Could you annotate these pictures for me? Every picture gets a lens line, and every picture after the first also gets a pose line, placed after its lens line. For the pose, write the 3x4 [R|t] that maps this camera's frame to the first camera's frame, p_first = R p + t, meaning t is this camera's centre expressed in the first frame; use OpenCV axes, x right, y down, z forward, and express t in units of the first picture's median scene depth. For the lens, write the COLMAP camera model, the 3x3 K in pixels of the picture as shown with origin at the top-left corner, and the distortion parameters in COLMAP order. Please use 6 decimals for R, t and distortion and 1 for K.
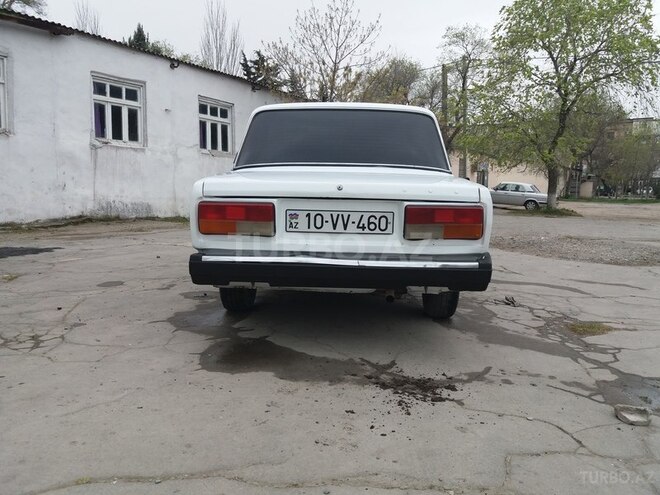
lens RADIAL K [[532.8, 0, 332.8], [0, 532.8, 248.6], [0, 0, 1]] dist [0.100676, -0.194772]
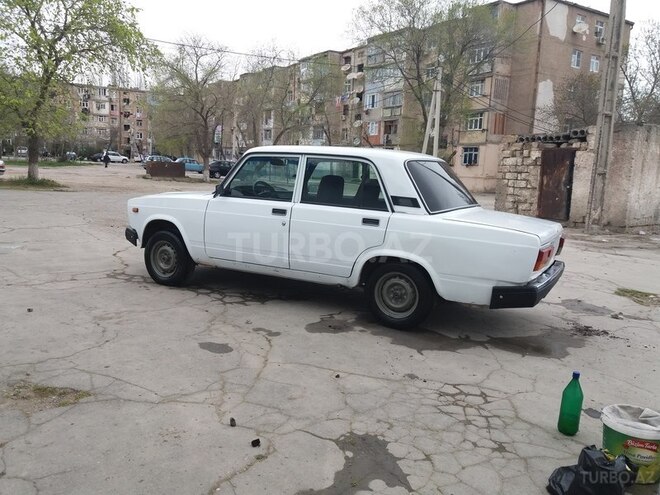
lens RADIAL K [[532.8, 0, 332.8], [0, 532.8, 248.6], [0, 0, 1]] dist [0.100676, -0.194772]
pose [[0.463087, -0.124364, 0.877545, -0.642493], [0.052952, 0.992220, 0.112673, -0.102781], [-0.884730, -0.005709, 0.466069, 0.296438]]
